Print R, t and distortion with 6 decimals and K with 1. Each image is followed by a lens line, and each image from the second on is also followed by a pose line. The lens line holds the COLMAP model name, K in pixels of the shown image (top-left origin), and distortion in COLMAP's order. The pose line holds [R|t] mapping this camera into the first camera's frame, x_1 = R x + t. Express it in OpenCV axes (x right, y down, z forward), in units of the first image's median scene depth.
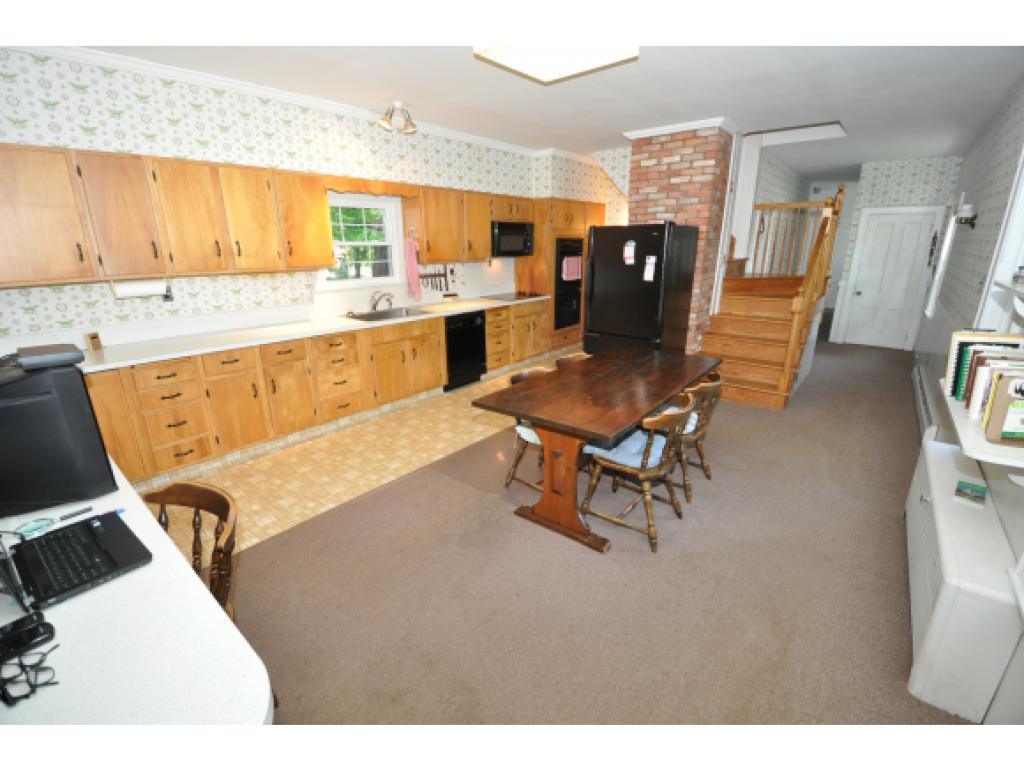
lens RADIAL K [[452.3, 0, 518.3], [0, 452.3, 383.2], [0, 0, 1]] dist [-0.013513, -0.002761]
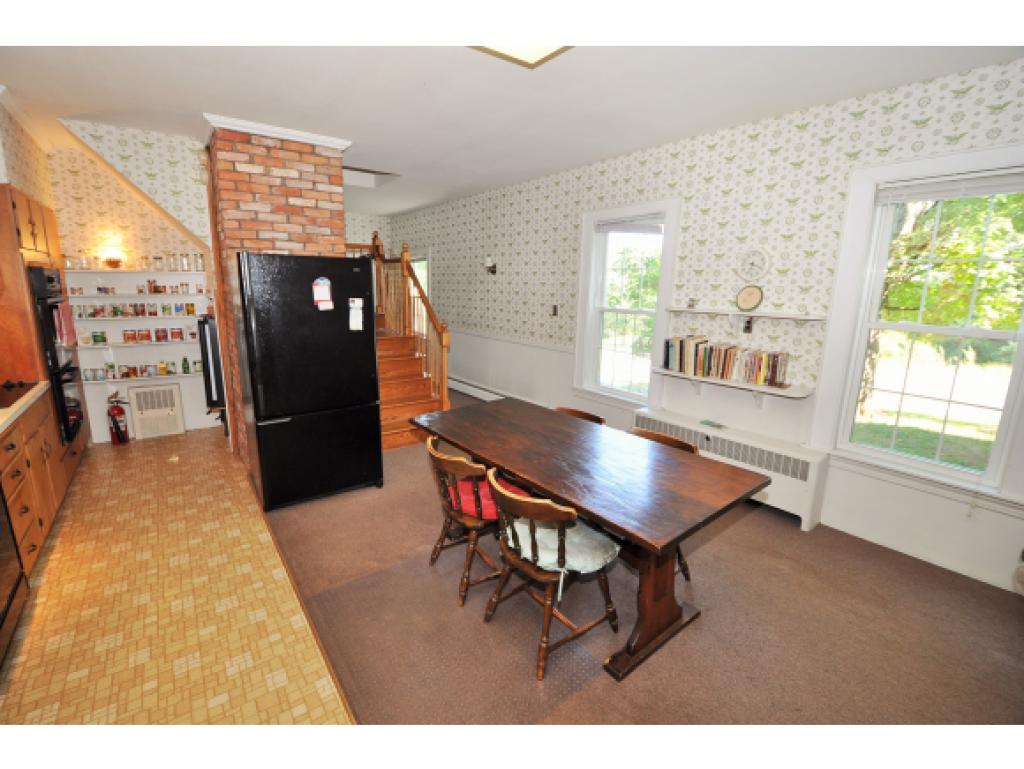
lens RADIAL K [[452.3, 0, 511.6], [0, 452.3, 382.0], [0, 0, 1]] dist [-0.013513, -0.002761]
pose [[0.248773, -0.186867, 0.950365, -0.353364], [0.262359, 0.957530, 0.119599, -0.150812], [-0.932352, 0.219584, 0.287233, 0.506588]]
